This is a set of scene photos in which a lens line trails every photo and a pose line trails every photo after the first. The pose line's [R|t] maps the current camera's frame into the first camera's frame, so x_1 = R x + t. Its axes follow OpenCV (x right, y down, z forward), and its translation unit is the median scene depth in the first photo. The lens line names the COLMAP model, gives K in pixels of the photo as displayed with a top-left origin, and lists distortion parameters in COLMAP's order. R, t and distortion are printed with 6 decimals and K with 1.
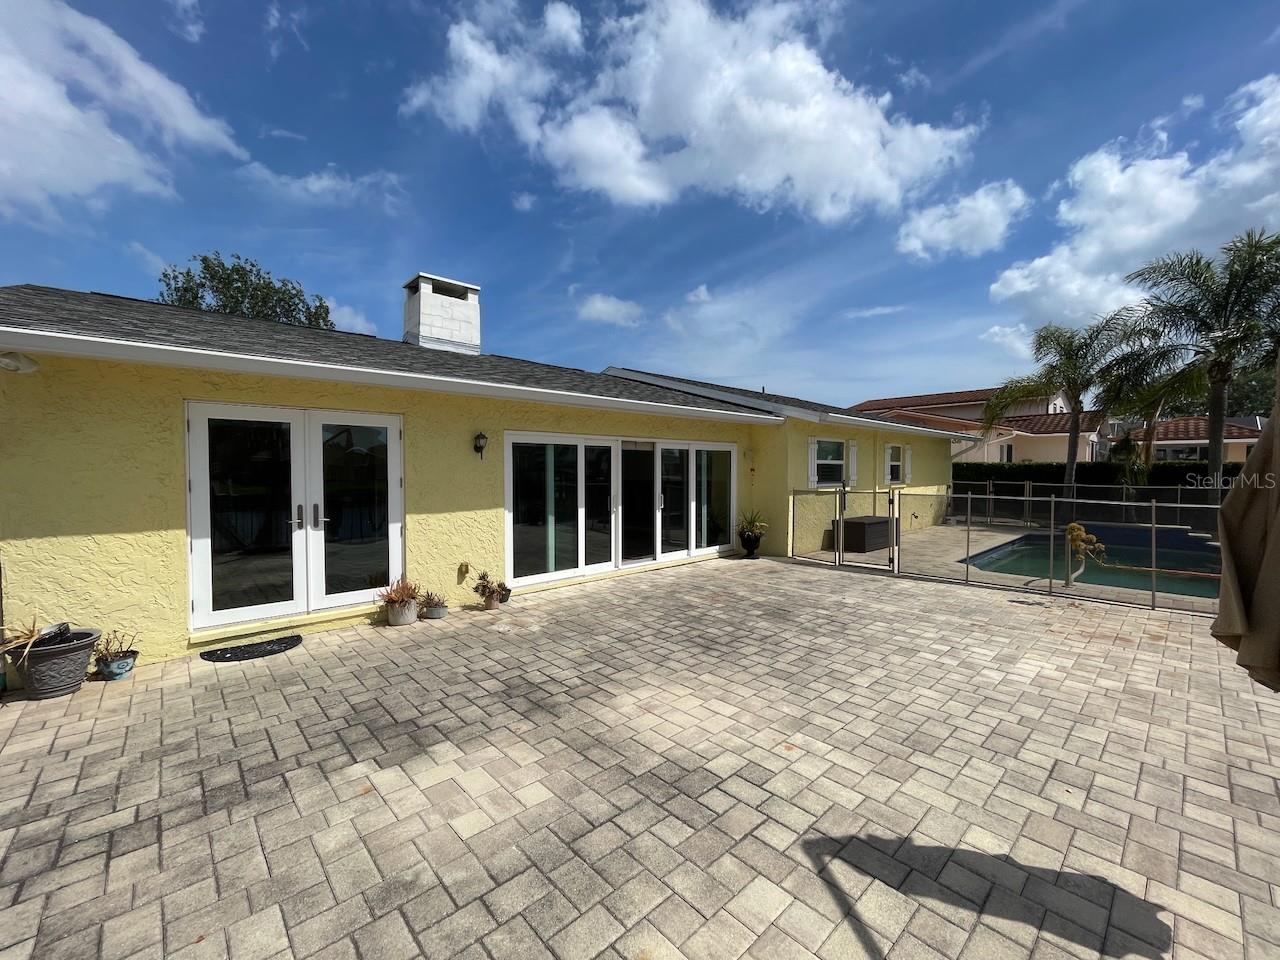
lens RADIAL K [[521.7, 0, 630.6], [0, 521.7, 485.9], [0, 0, 1]] dist [0.001463, -0.001169]
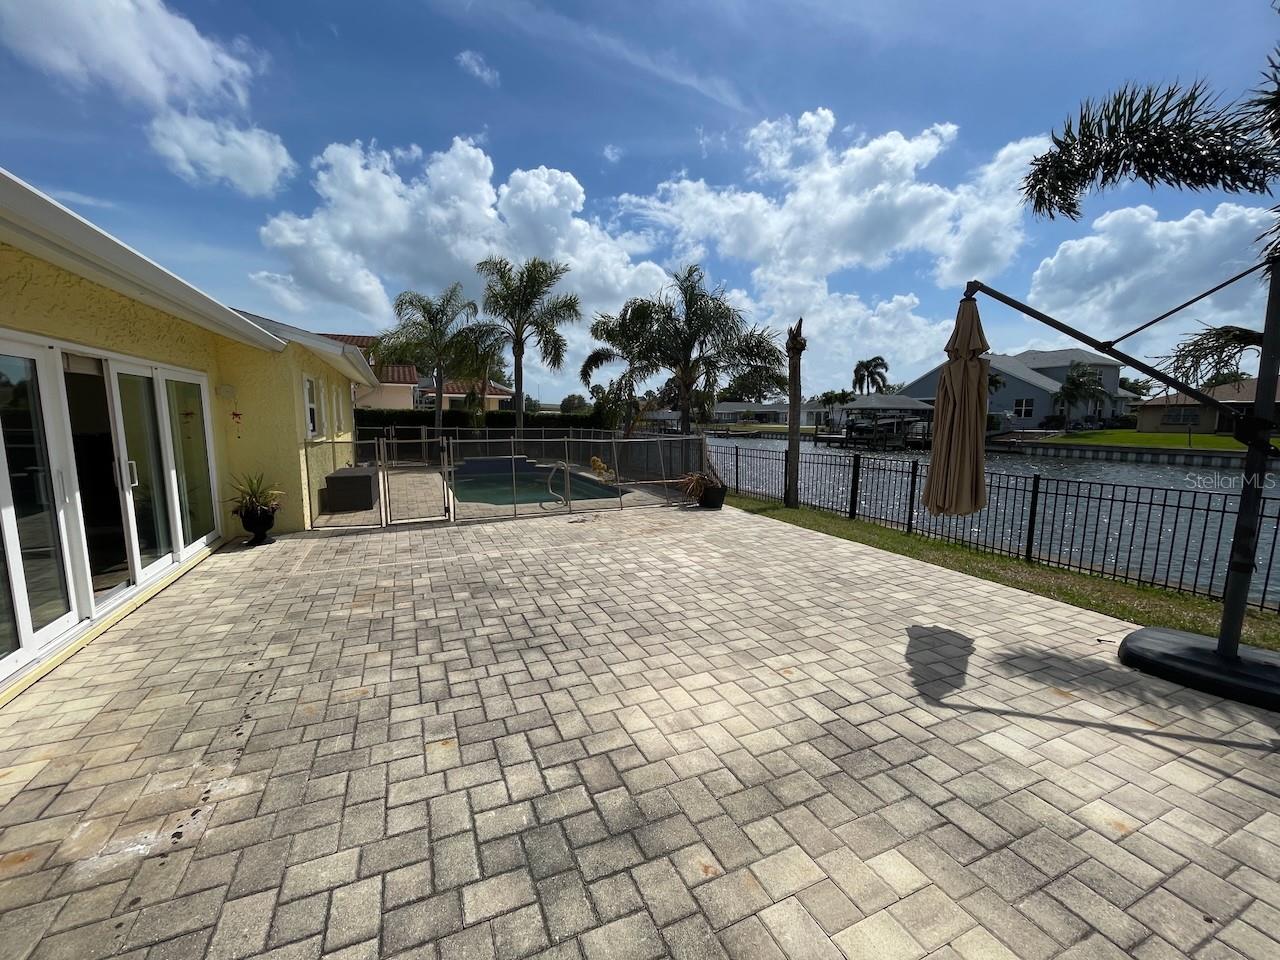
lens RADIAL K [[521.7, 0, 630.6], [0, 521.7, 485.9], [0, 0, 1]] dist [0.001463, -0.001169]
pose [[0.318298, -0.124525, 0.939776, -0.501985], [0.024861, 0.992091, 0.123037, -0.019360], [-0.947665, -0.015799, 0.318877, 0.618692]]
